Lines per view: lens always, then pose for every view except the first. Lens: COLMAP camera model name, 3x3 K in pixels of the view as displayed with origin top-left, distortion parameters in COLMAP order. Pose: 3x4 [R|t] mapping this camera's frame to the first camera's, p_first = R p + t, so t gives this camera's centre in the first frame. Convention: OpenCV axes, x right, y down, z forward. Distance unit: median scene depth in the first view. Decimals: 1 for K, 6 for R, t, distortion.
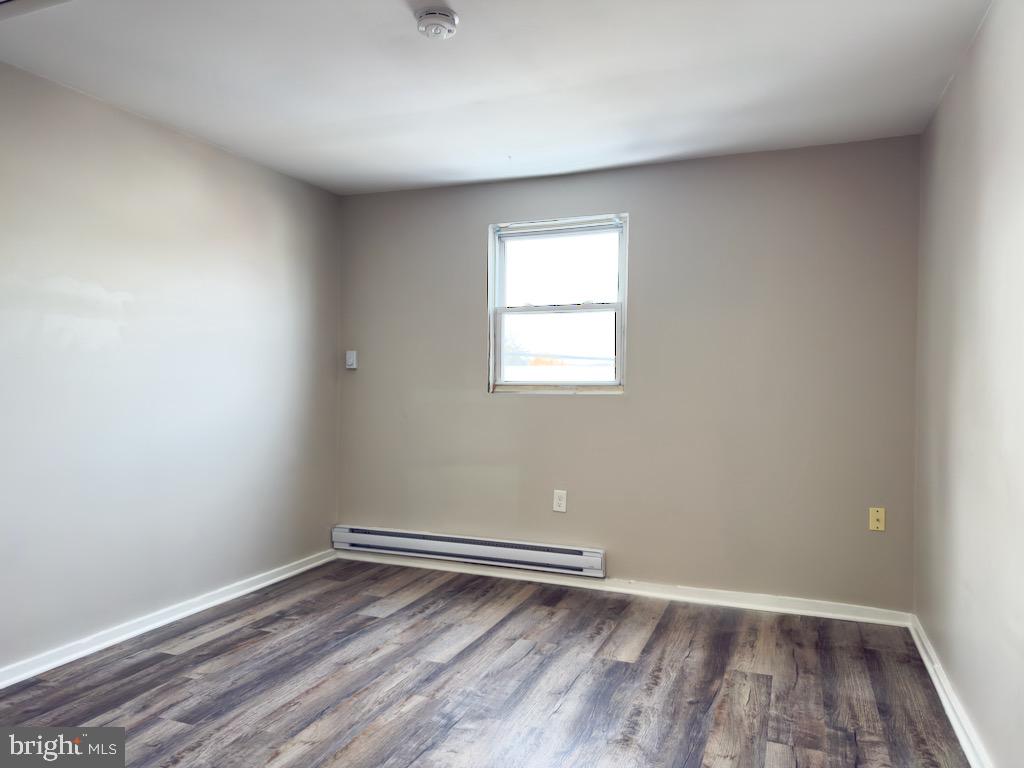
lens RADIAL K [[717.6, 0, 512.0], [0, 717.6, 384.0], [0, 0, 1]] dist [0.045187, -0.058037]
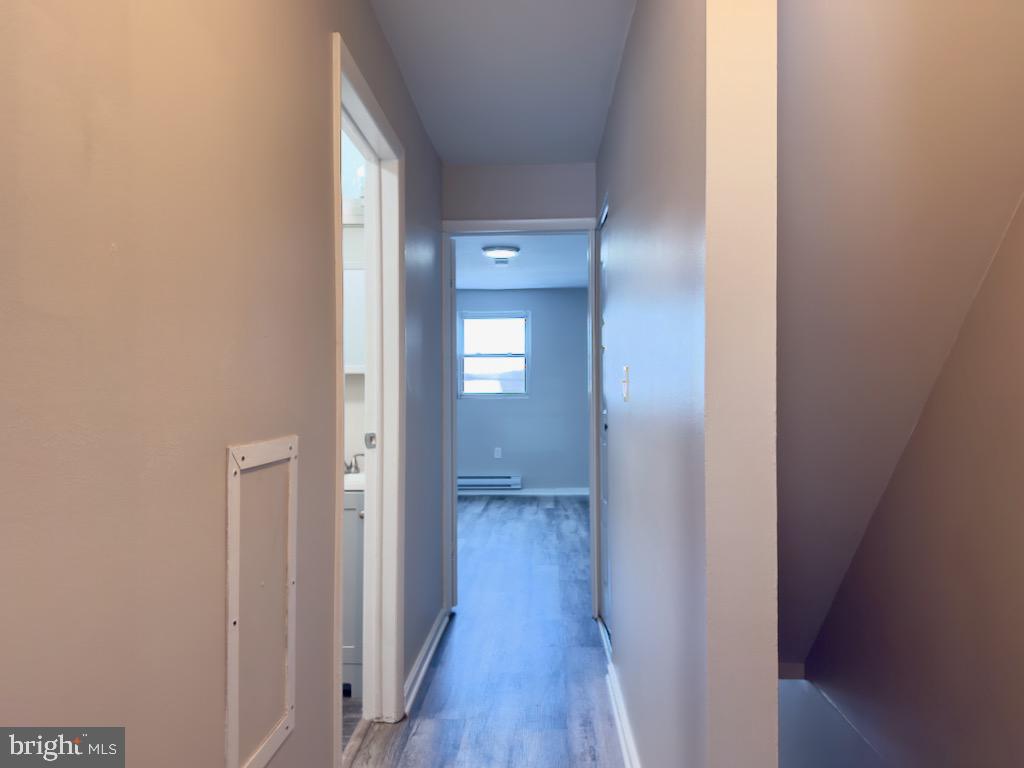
lens RADIAL K [[793.6, 0, 510.0], [0, 793.6, 362.2], [0, 0, 1]] dist [0.003087, -0.003120]
pose [[0.942644, 0.005570, 0.333753, -0.732874], [0.011278, 0.998758, -0.048521, 0.022647], [-0.333609, 0.049502, 0.941411, -1.254382]]
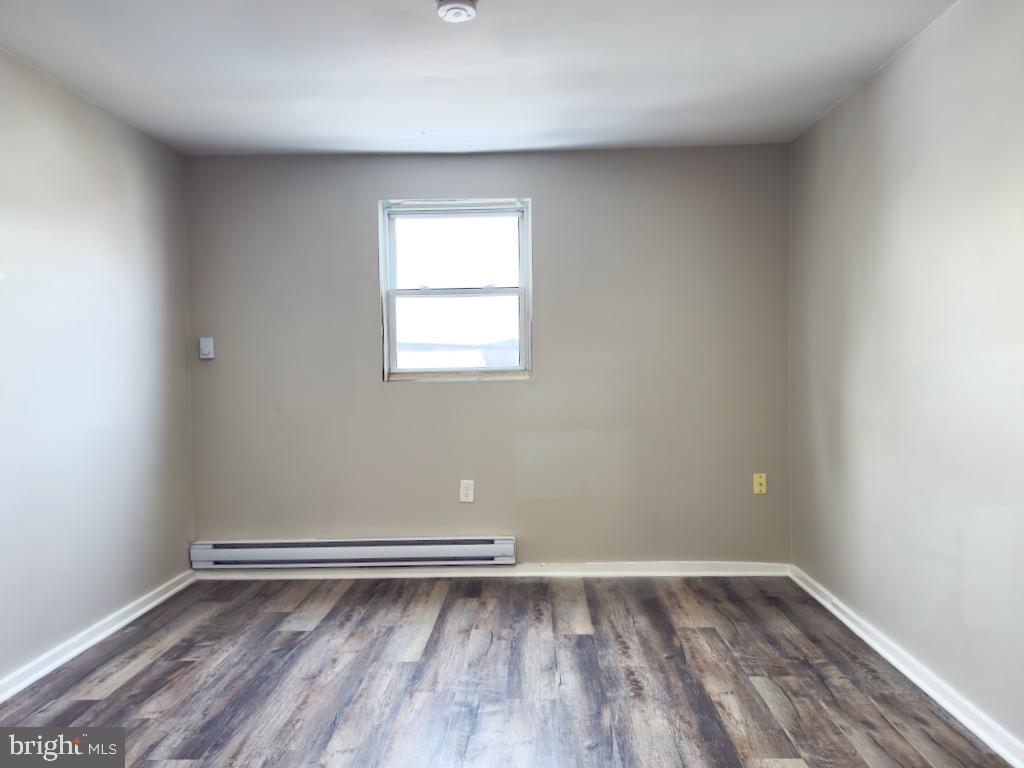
lens RADIAL K [[802.7, 0, 512.0], [0, 802.7, 384.0], [0, 0, 1]] dist [0.080346, -0.140245]
pose [[0.936499, -0.027100, 0.349621, -0.290941], [0.023292, 0.999615, 0.015092, 0.003829], [-0.349896, -0.005990, 0.936769, -0.043279]]
